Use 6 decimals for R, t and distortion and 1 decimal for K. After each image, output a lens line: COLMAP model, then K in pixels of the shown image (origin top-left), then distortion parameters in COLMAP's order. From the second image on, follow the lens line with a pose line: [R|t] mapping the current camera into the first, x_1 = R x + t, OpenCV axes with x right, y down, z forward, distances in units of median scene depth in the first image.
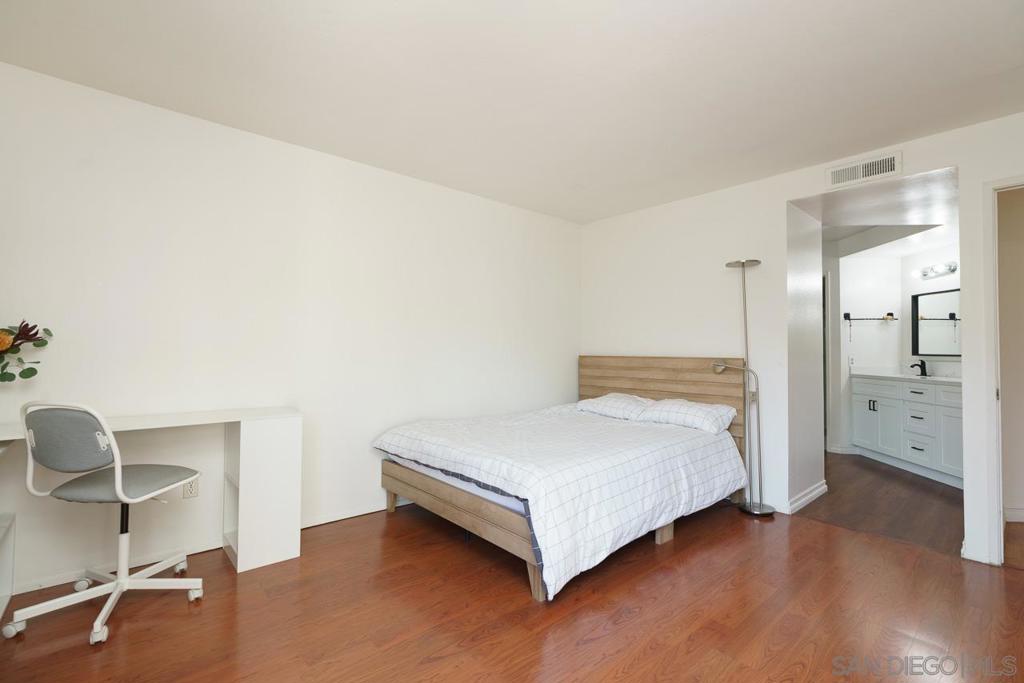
lens RADIAL K [[466.5, 0, 509.1], [0, 466.5, 342.1], [0, 0, 1]] dist [0.000248, 0.001190]
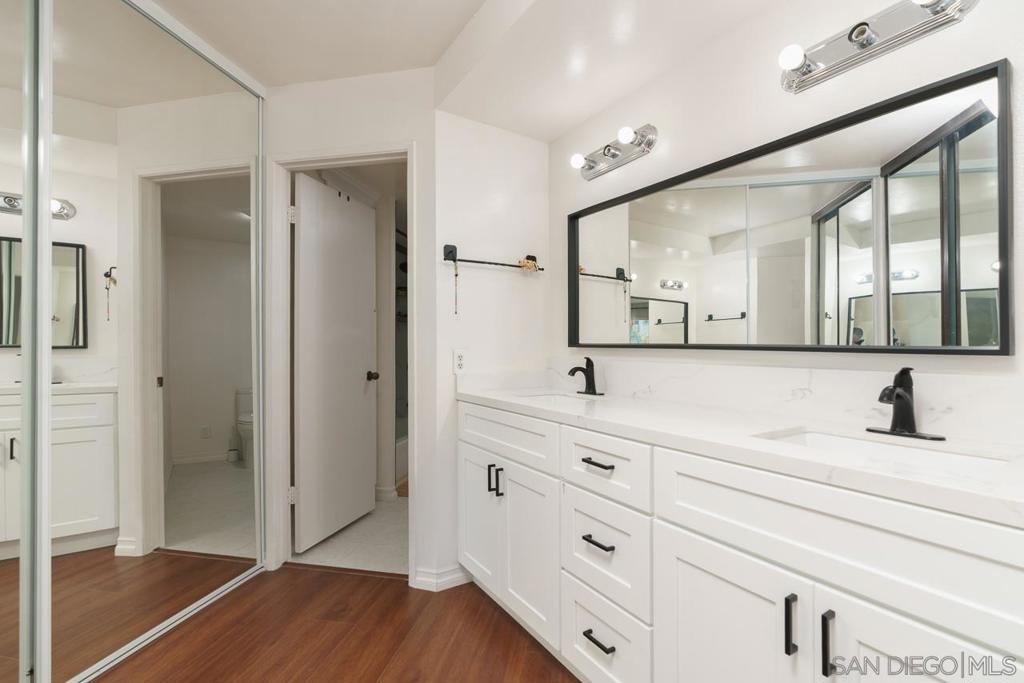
lens RADIAL K [[466.5, 0, 511.4], [0, 466.5, 343.1], [0, 0, 1]] dist [0.000248, 0.001190]
pose [[0.791841, 0.001666, 0.610726, 0.541080], [-0.007762, 0.999943, 0.007336, 0.021477], [-0.610679, -0.010550, 0.791808, 0.672613]]
